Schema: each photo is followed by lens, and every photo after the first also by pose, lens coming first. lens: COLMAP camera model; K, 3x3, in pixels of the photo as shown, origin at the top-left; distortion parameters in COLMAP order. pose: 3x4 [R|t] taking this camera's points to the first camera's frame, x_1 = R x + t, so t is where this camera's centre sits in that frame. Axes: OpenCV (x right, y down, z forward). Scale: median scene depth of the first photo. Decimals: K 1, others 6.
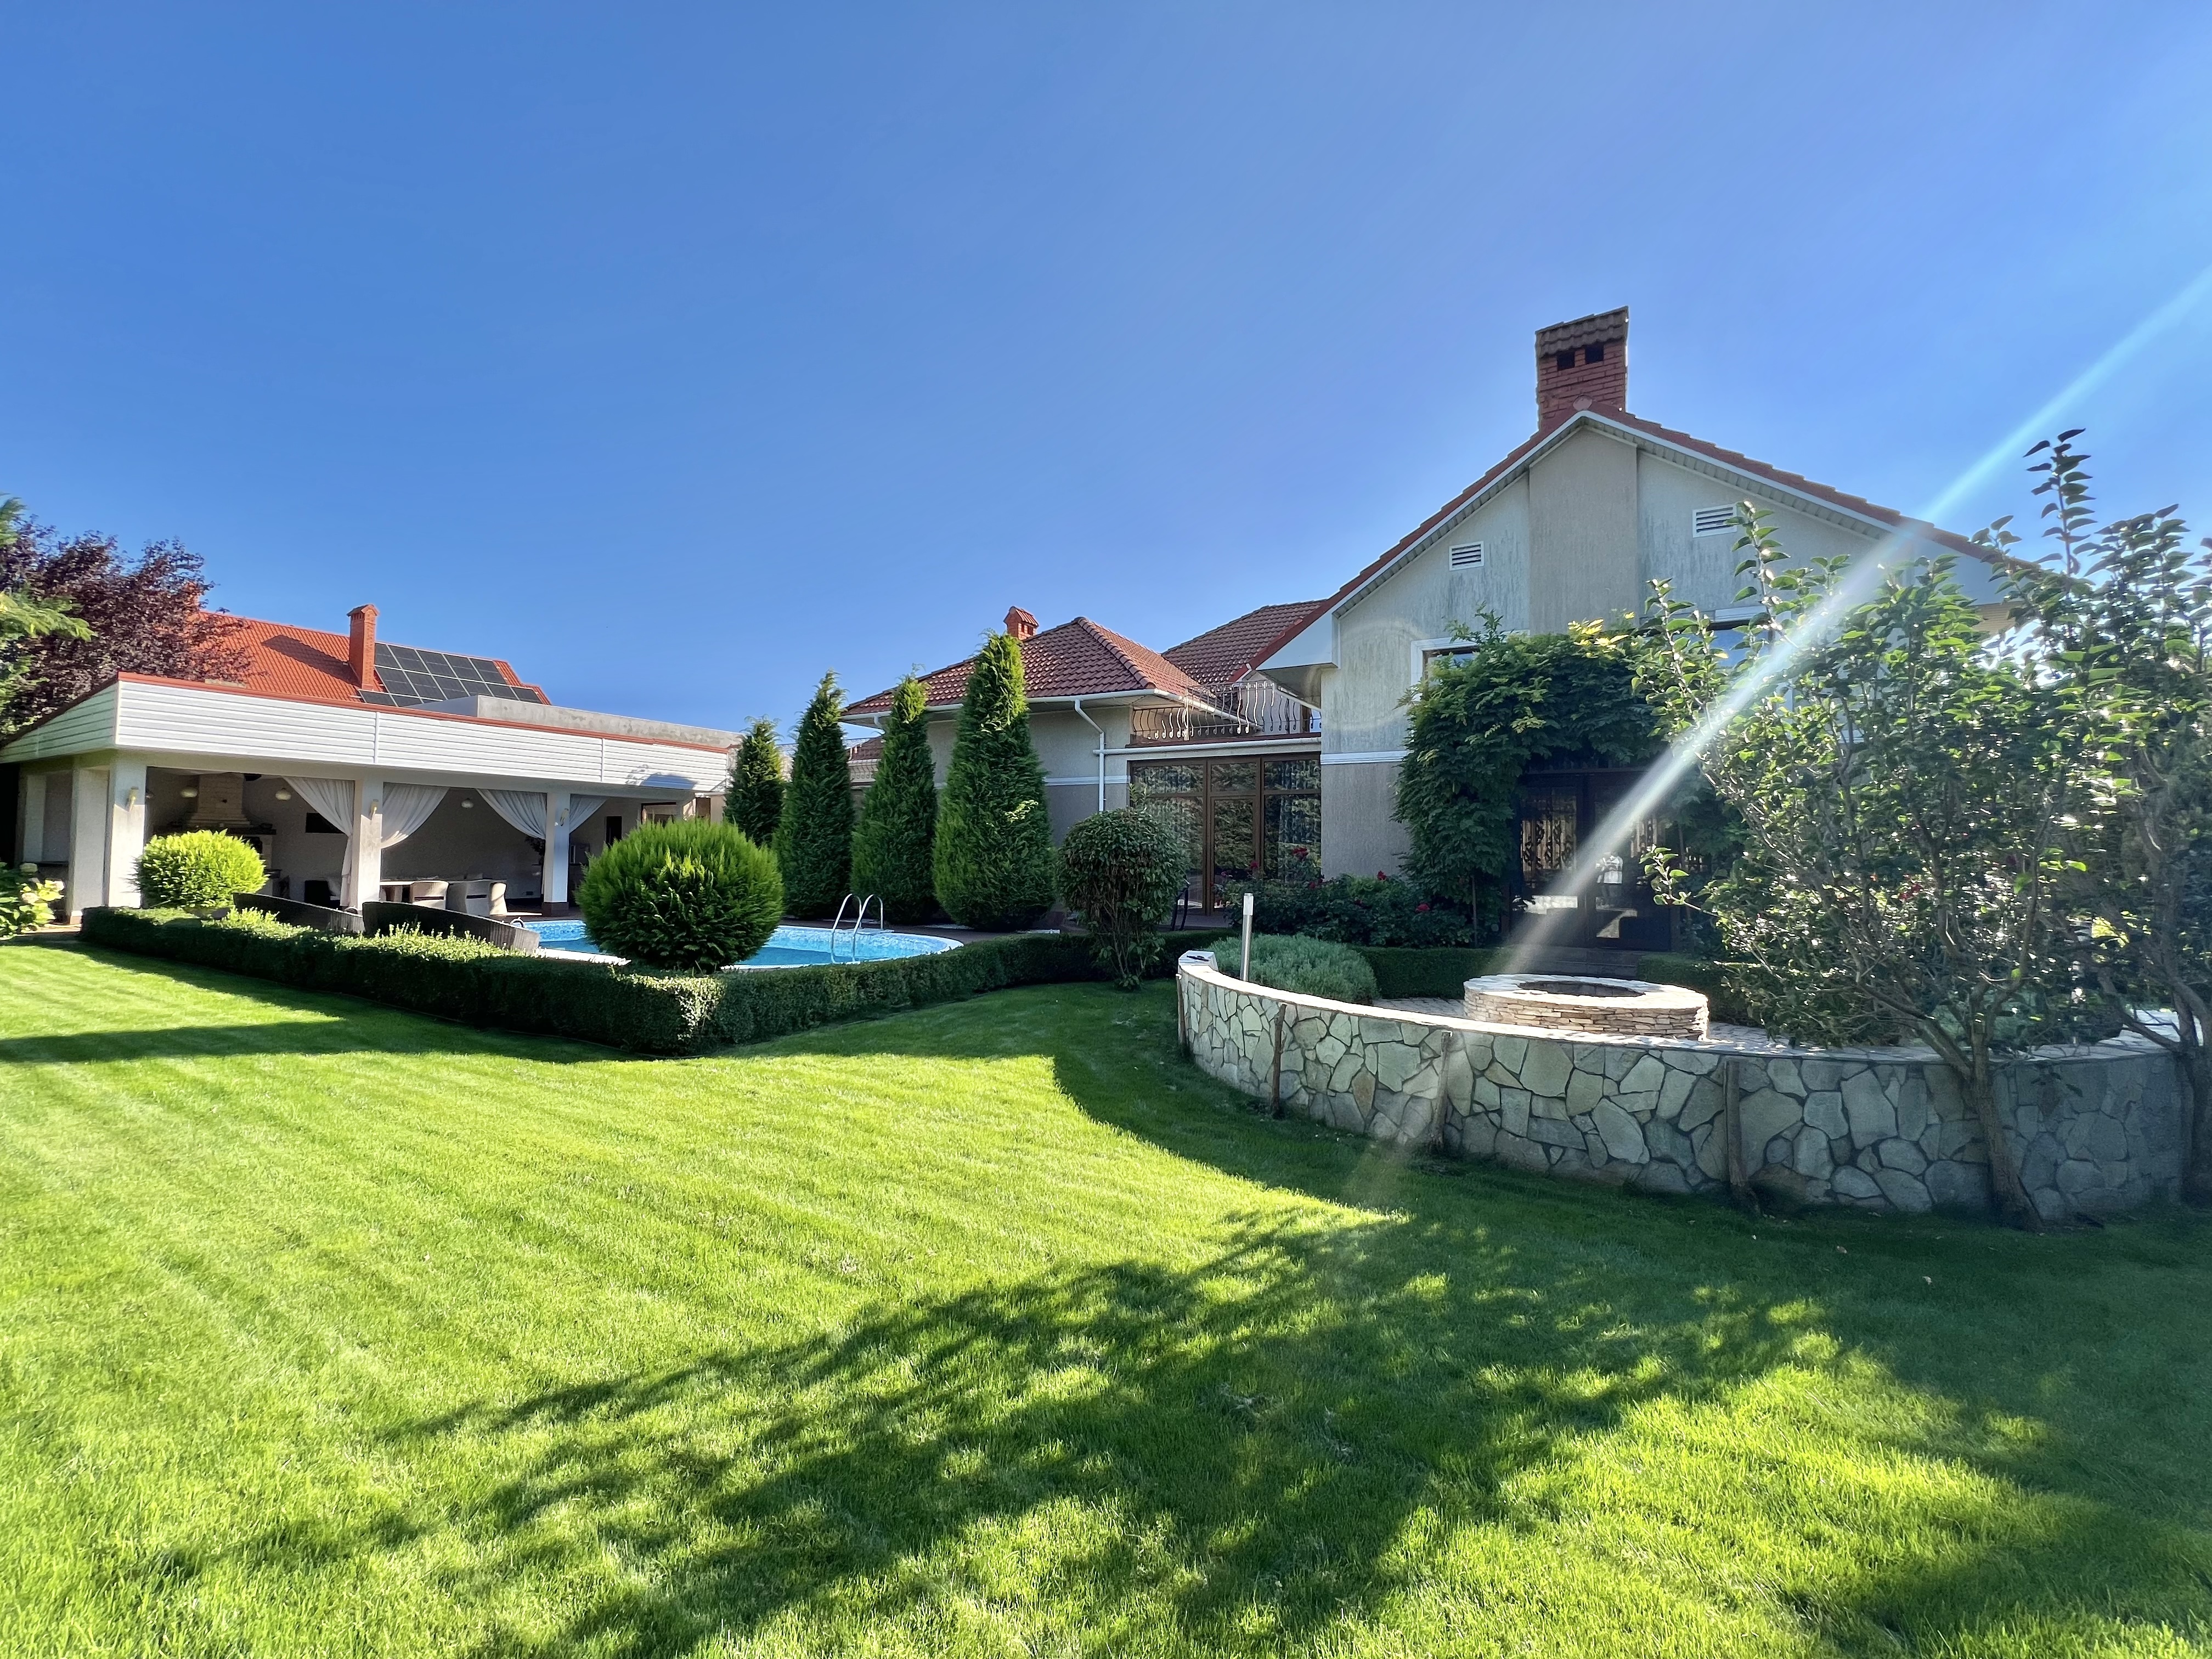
lens RADIAL K [[825.0, 0, 1106.0], [0, 825.0, 829.5], [0, 0, 1]] dist [0.000403, 0.000015]
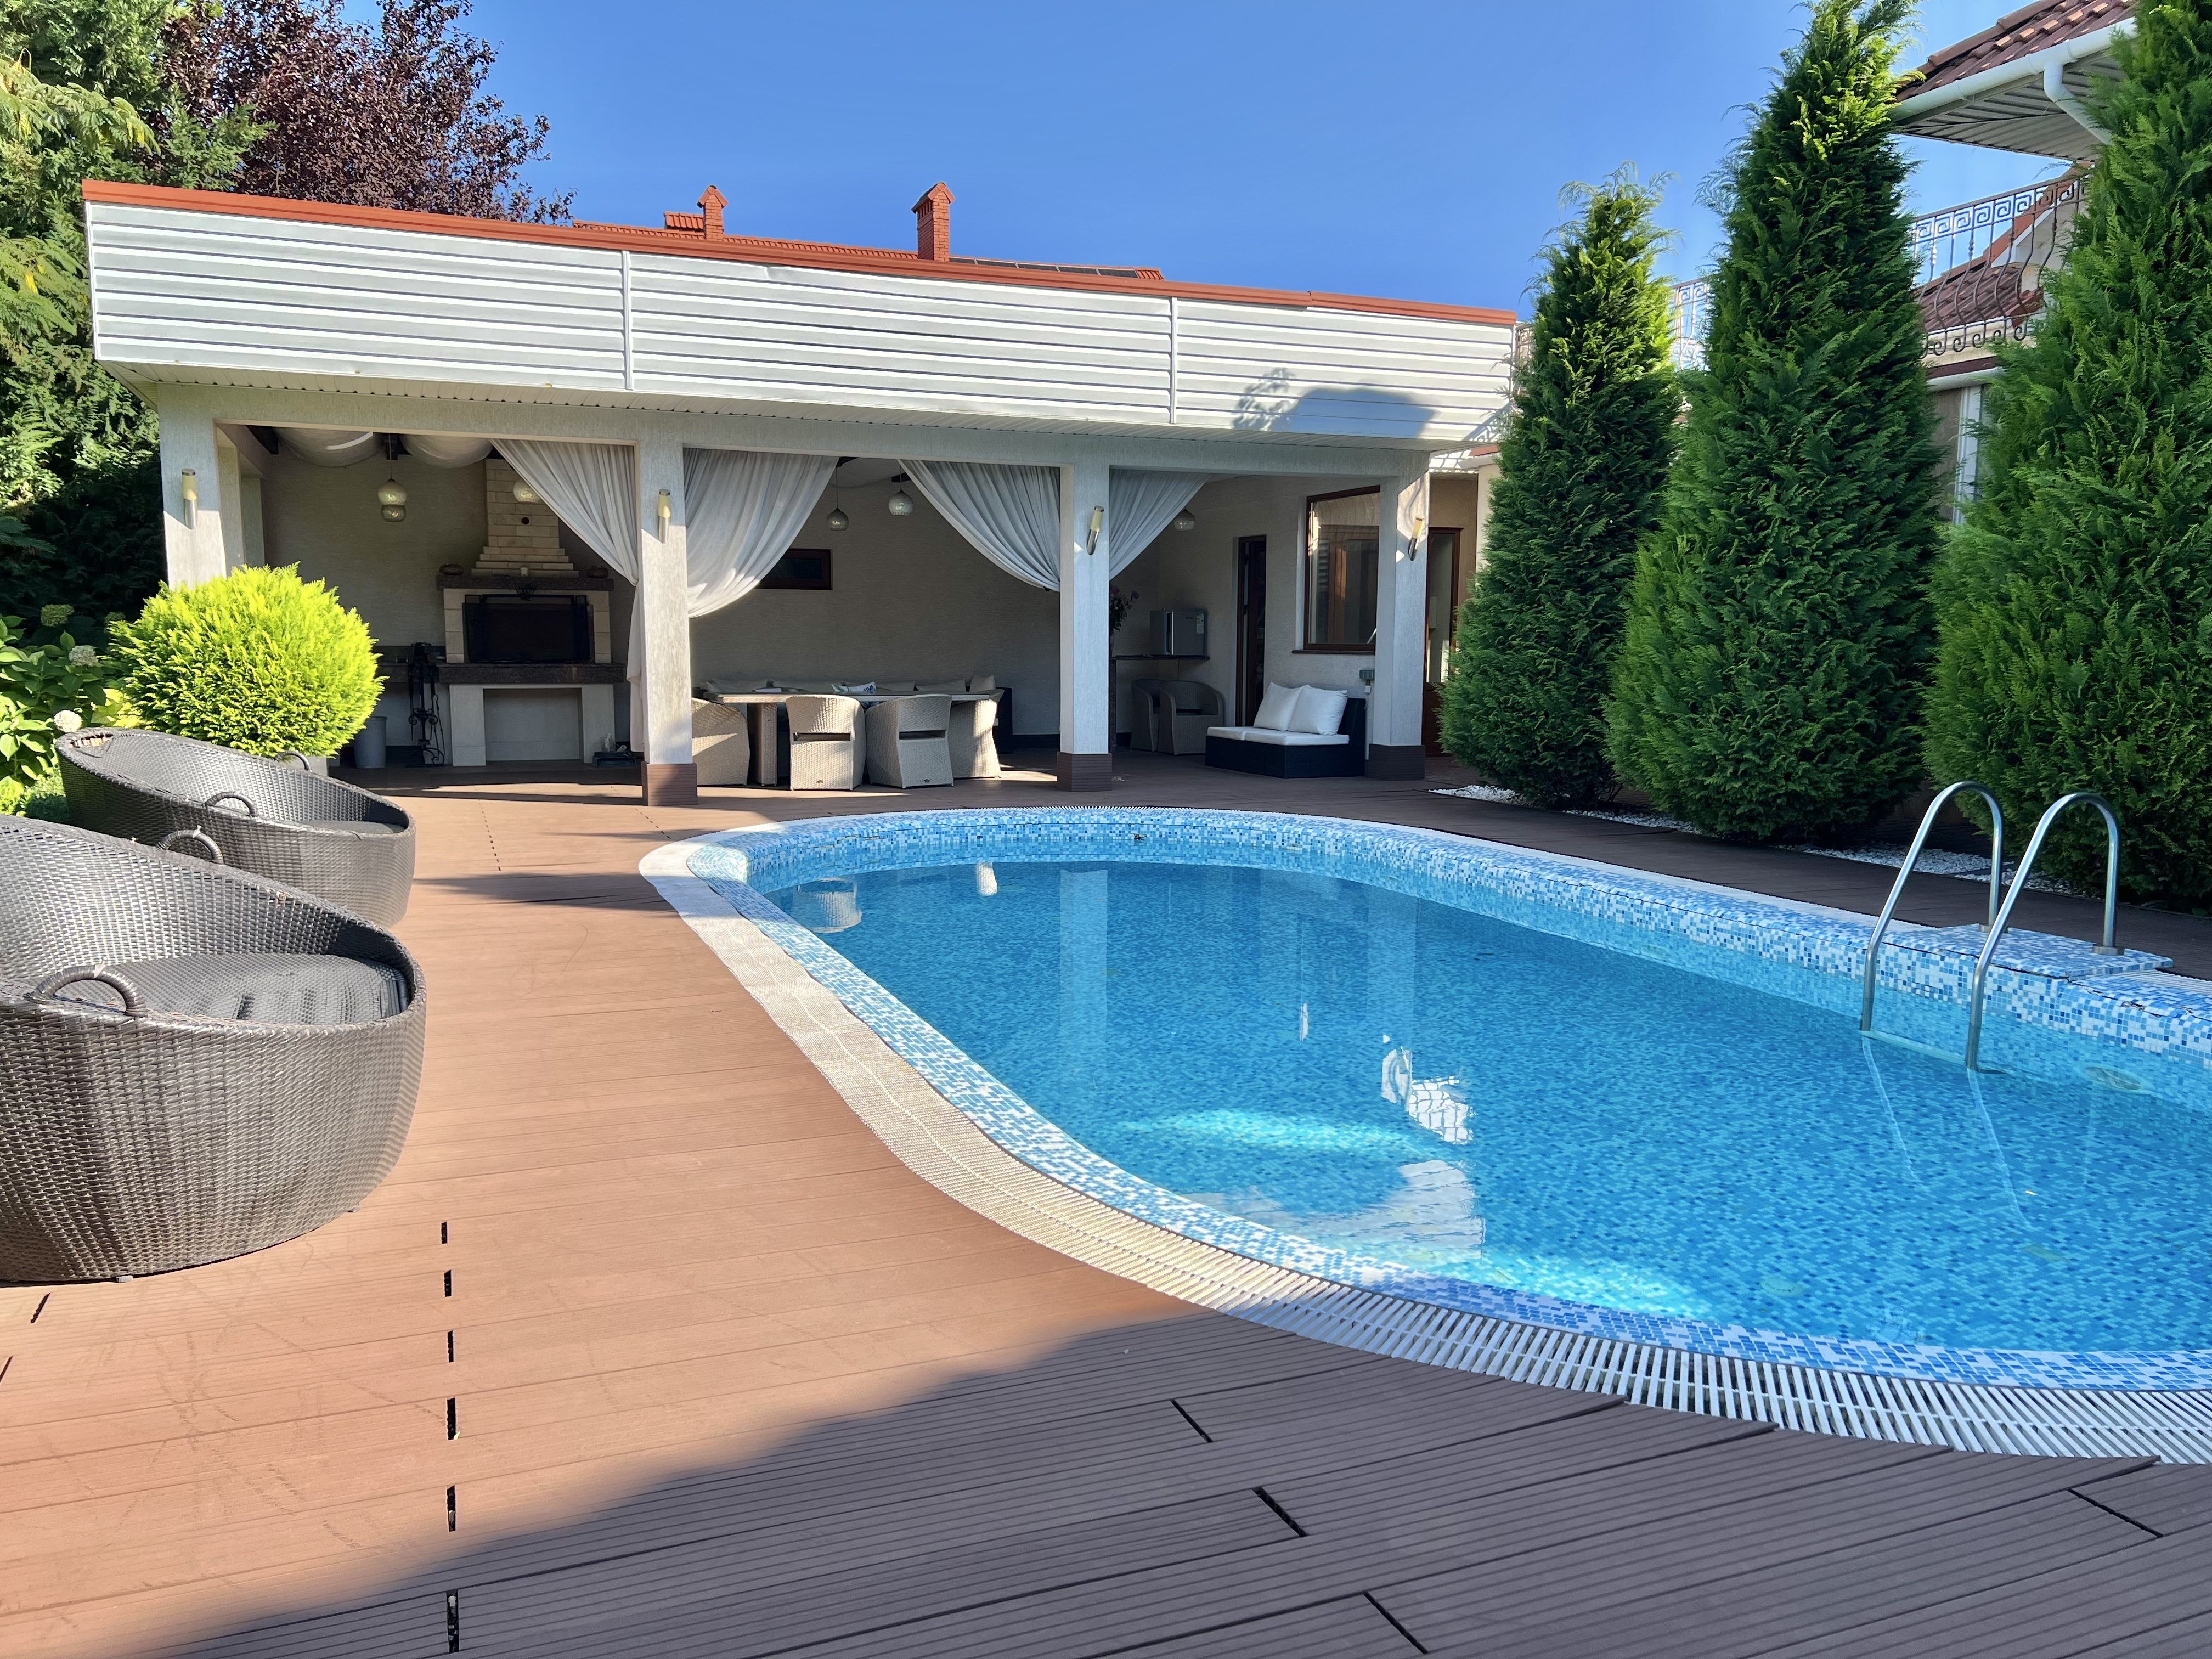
lens RADIAL K [[1657.4, 0, 1106.0], [0, 1657.4, 829.5], [0, 0, 1]] dist [0.075930, -0.063508]
pose [[0.769282, 0.066835, -0.635404, -0.158922], [0.024597, 0.990678, 0.133984, 0.018457], [0.638436, -0.118700, 0.760467, 0.400120]]
